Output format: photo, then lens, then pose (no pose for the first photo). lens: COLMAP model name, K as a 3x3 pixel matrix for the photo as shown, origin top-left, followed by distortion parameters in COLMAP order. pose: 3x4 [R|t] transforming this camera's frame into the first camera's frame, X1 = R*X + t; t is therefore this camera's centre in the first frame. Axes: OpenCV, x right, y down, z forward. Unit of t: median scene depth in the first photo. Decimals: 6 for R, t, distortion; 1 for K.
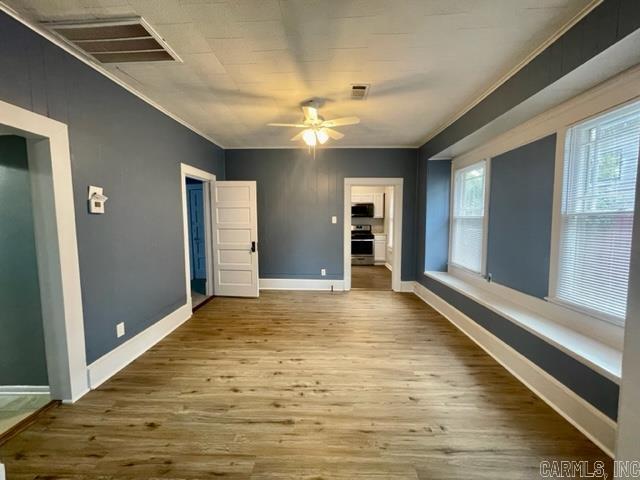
lens RADIAL K [[259.8, 0, 318.5], [0, 259.8, 238.9], [0, 0, 1]] dist [-0.000694, -0.000516]
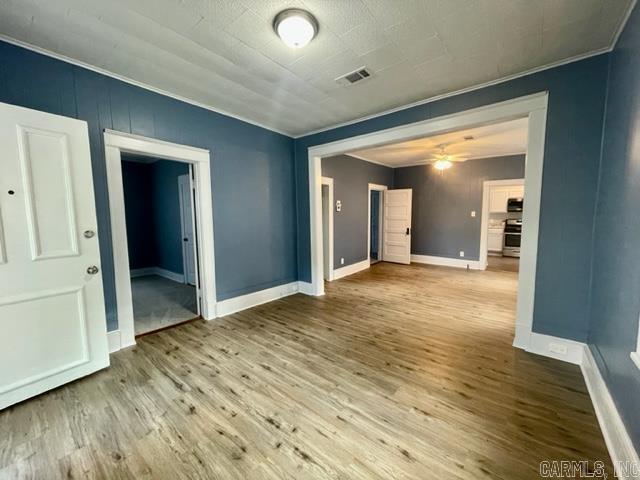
lens RADIAL K [[259.8, 0, 319.1], [0, 259.8, 239.4], [0, 0, 1]] dist [-0.000694, -0.000516]
pose [[0.800998, 0.058070, -0.595844, 0.355365], [-0.044597, 0.998307, 0.037341, 0.061144], [0.597003, -0.003338, 0.802232, -0.790670]]
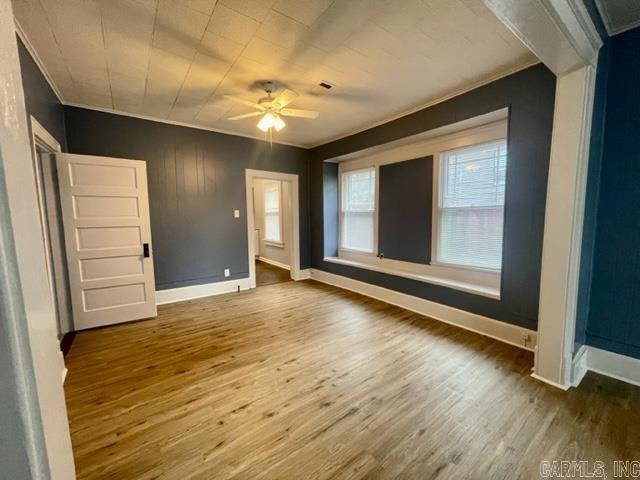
lens RADIAL K [[259.8, 0, 318.5], [0, 259.8, 239.5], [0, 0, 1]] dist [-0.000694, -0.000516]
pose [[0.780660, -0.064445, 0.621624, -0.458082], [0.053837, 0.997906, 0.035845, -0.000997], [-0.622633, 0.005483, 0.782495, 0.165418]]
